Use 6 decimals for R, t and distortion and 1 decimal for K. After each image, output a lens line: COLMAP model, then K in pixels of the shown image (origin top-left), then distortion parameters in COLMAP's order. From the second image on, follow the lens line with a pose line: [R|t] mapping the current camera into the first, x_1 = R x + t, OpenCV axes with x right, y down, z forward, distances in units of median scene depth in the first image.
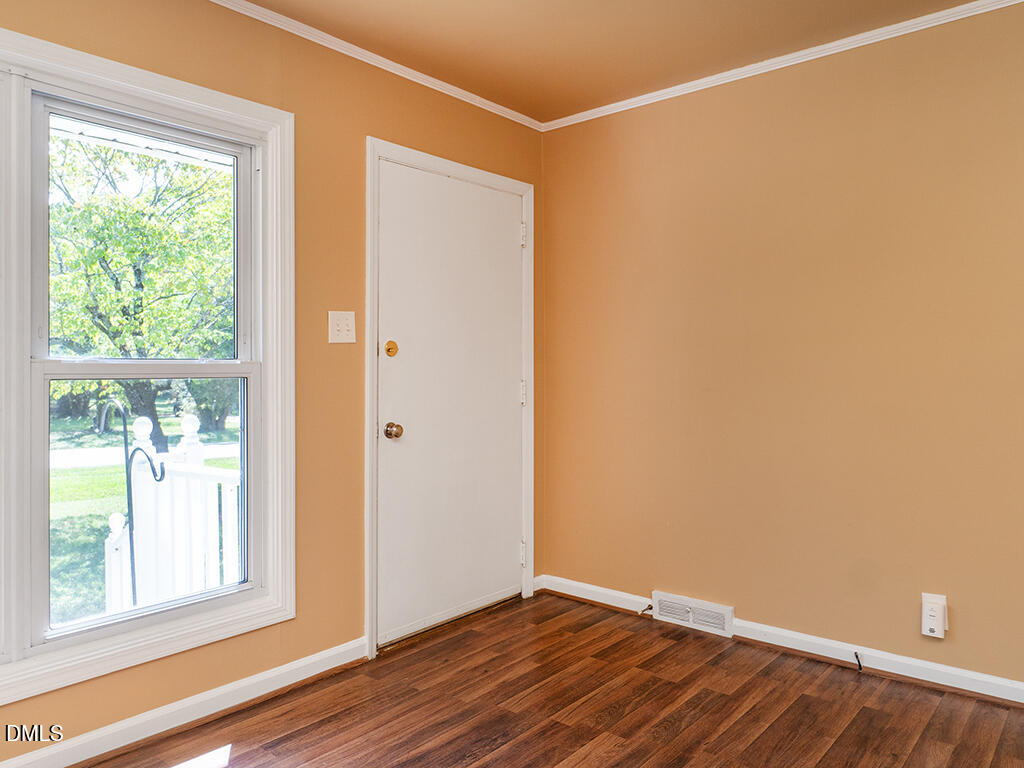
lens RADIAL K [[708.8, 0, 536.6], [0, 708.8, 370.3], [0, 0, 1]] dist [0.000644, 0.005201]
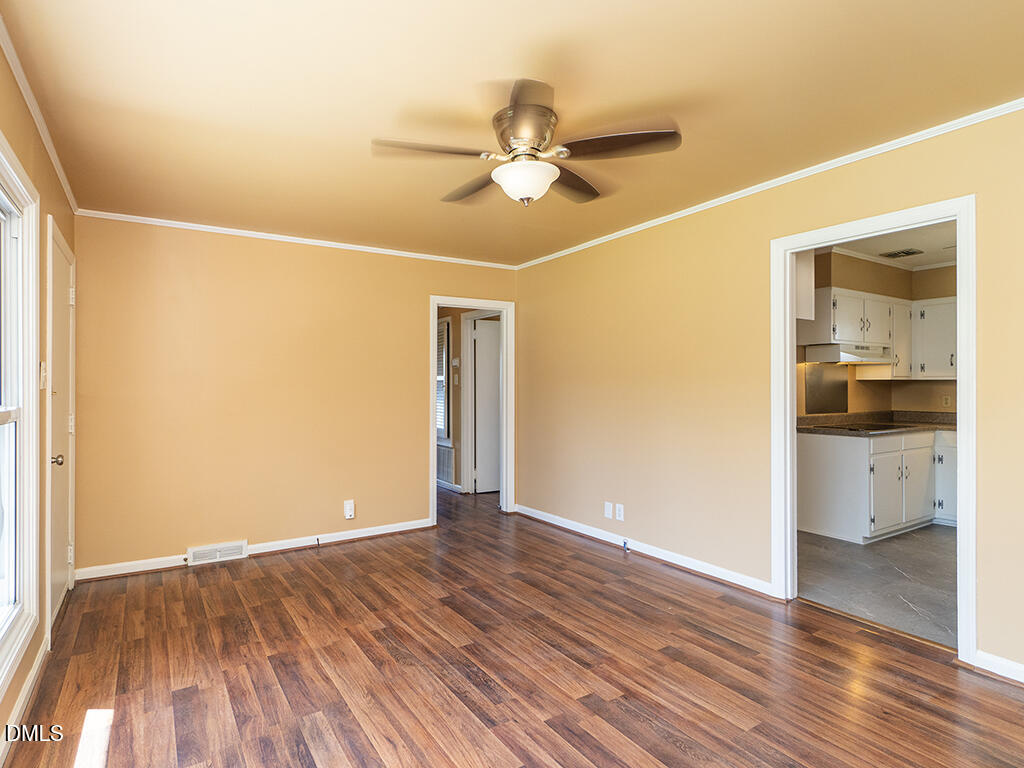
lens RADIAL K [[560.3, 0, 507.7], [0, 560.3, 389.5], [0, 0, 1]] dist [0.007709, -0.001809]
pose [[0.306683, -0.002322, 0.951809, -0.897139], [-0.000457, 0.999997, 0.002587, -0.034255], [-0.951812, -0.001228, 0.306681, -0.015434]]
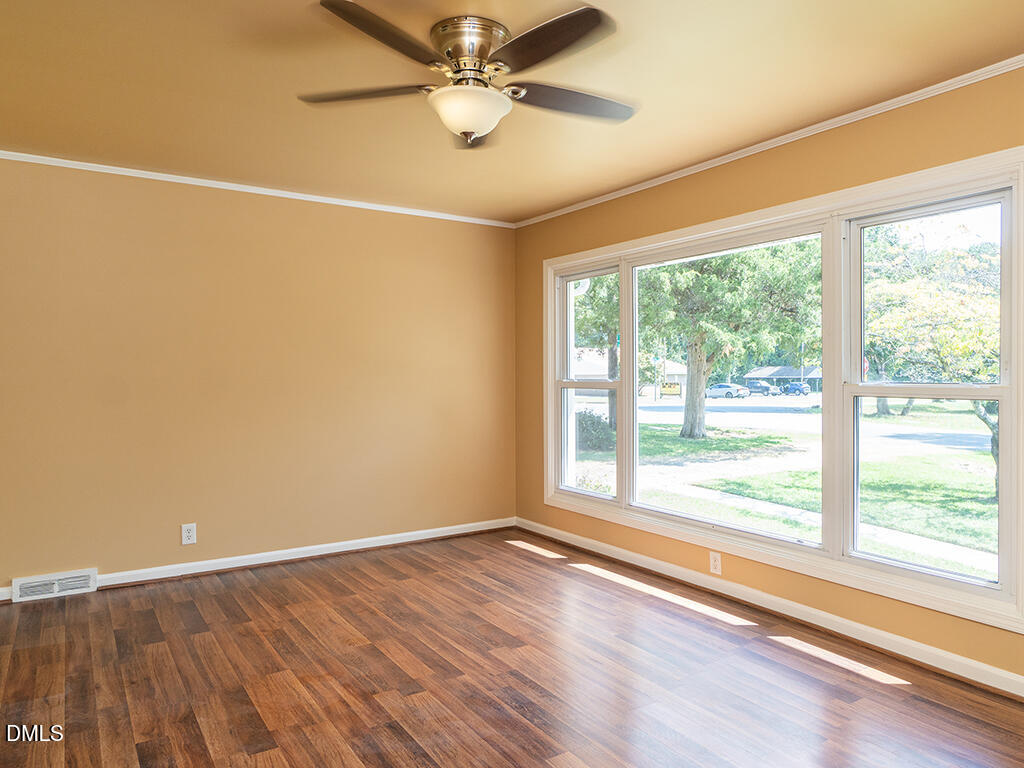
lens RADIAL K [[708.8, 0, 515.9], [0, 708.8, 379.3], [0, 0, 1]] dist [0.000644, 0.005201]
pose [[-0.308444, 0.008234, -0.951207, 0.771455], [0.004379, 0.999964, 0.007236, -0.026609], [0.951232, -0.001934, -0.308469, 0.552821]]
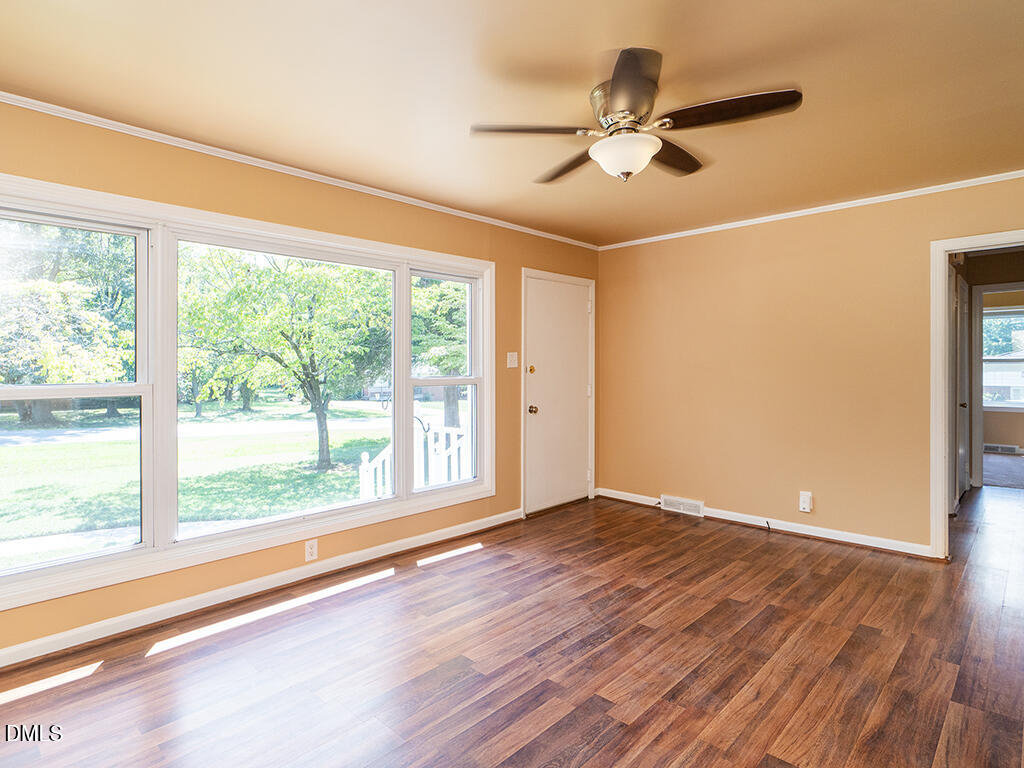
lens RADIAL K [[560.3, 0, 489.5], [0, 560.3, 366.9], [0, 0, 1]] dist [0.007709, -0.001809]
pose [[0.995849, 0.001181, -0.091018, -0.186767], [-0.000862, 0.999993, 0.003547, -0.045263], [0.091021, -0.003454, 0.995843, -0.644736]]
